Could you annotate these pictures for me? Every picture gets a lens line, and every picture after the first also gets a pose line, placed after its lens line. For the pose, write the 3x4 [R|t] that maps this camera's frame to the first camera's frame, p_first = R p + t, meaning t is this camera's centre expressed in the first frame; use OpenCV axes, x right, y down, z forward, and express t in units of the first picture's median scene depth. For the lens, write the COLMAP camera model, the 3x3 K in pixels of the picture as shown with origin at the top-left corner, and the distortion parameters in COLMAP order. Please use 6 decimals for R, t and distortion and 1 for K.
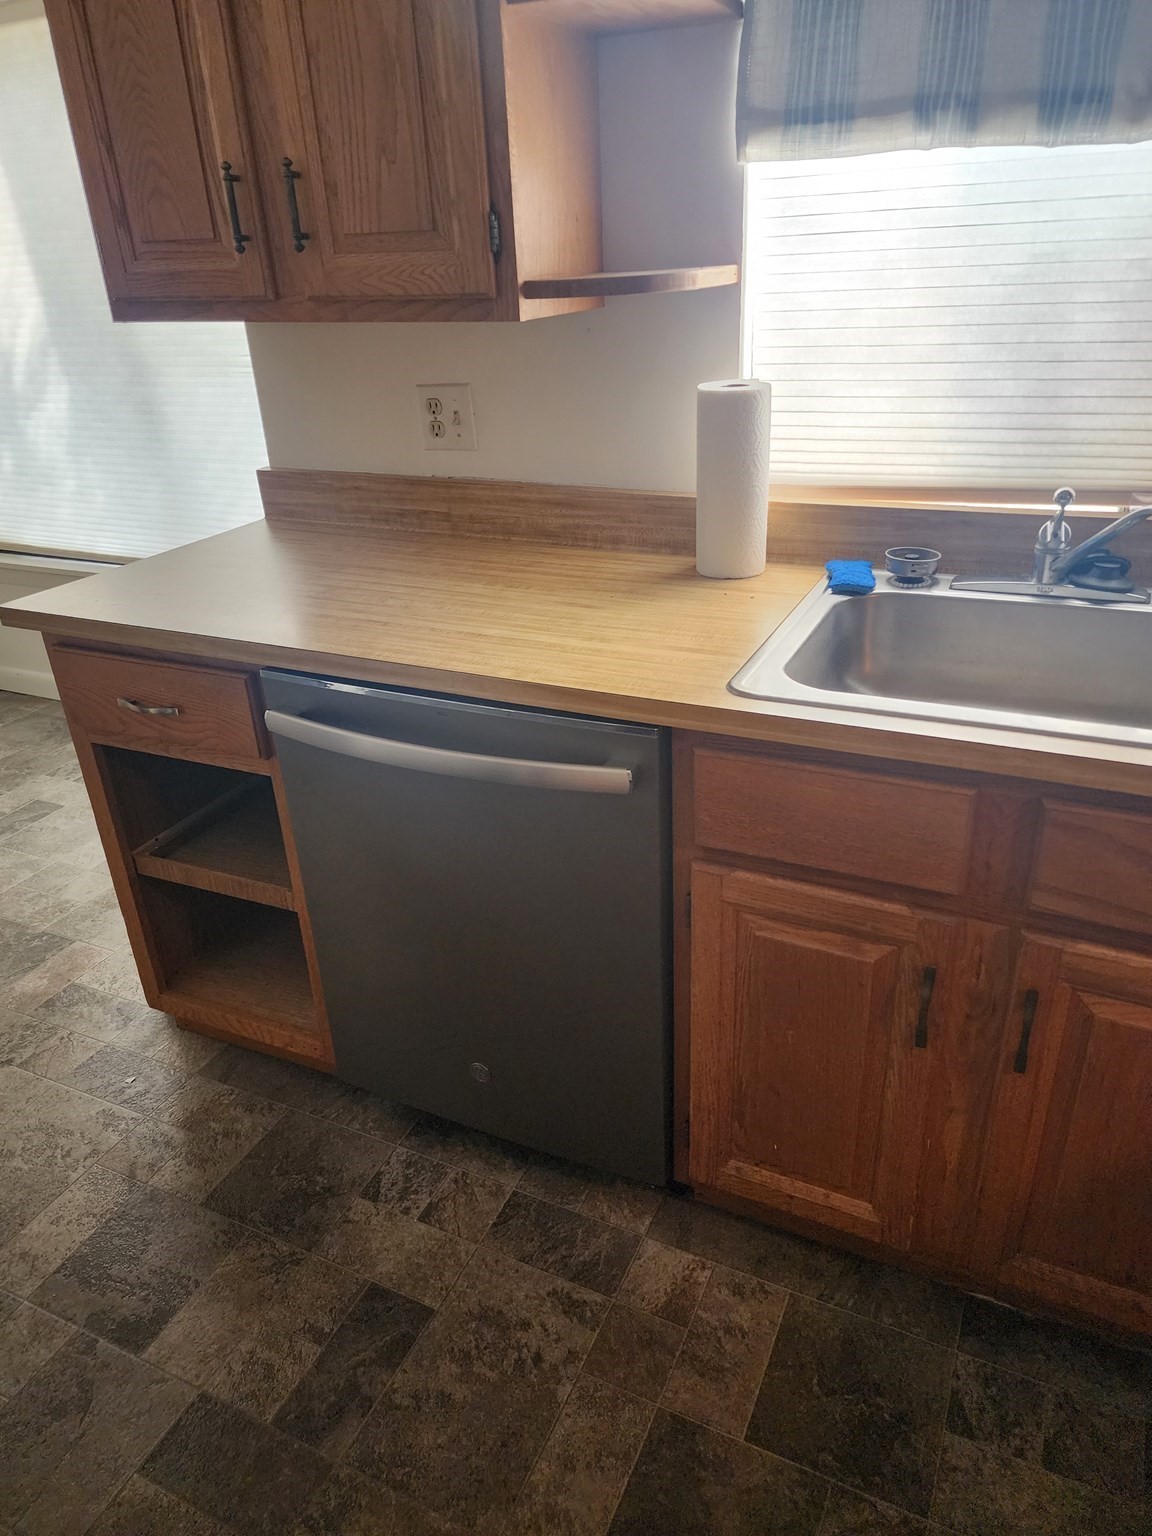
lens RADIAL K [[1041.8, 0, 576.0], [0, 1041.8, 768.0], [0, 0, 1]] dist [-0.004947, -0.002688]
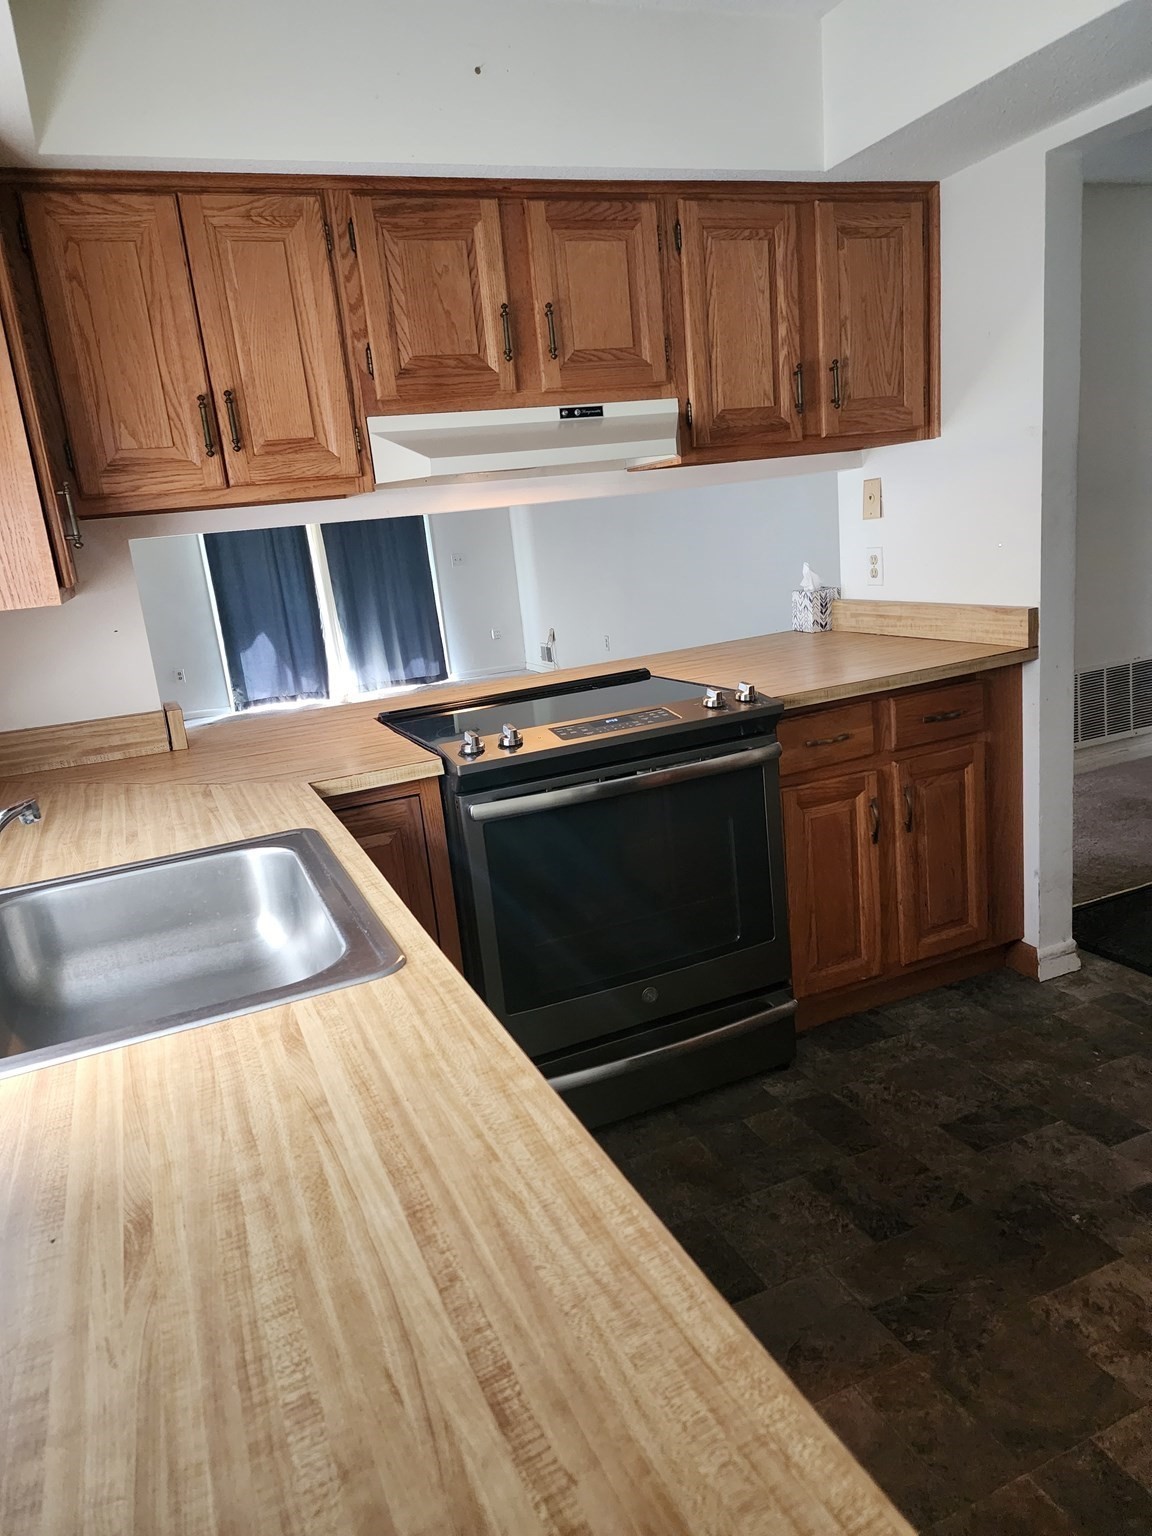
lens RADIAL K [[1068.9, 0, 576.0], [0, 1068.9, 768.0], [0, 0, 1]] dist [0.153511, -0.001023]
pose [[-0.740786, -0.036991, 0.670722, -0.476087], [0.415302, 0.759571, 0.500576, -0.501779], [-0.527978, 0.649372, -0.547317, 1.109055]]
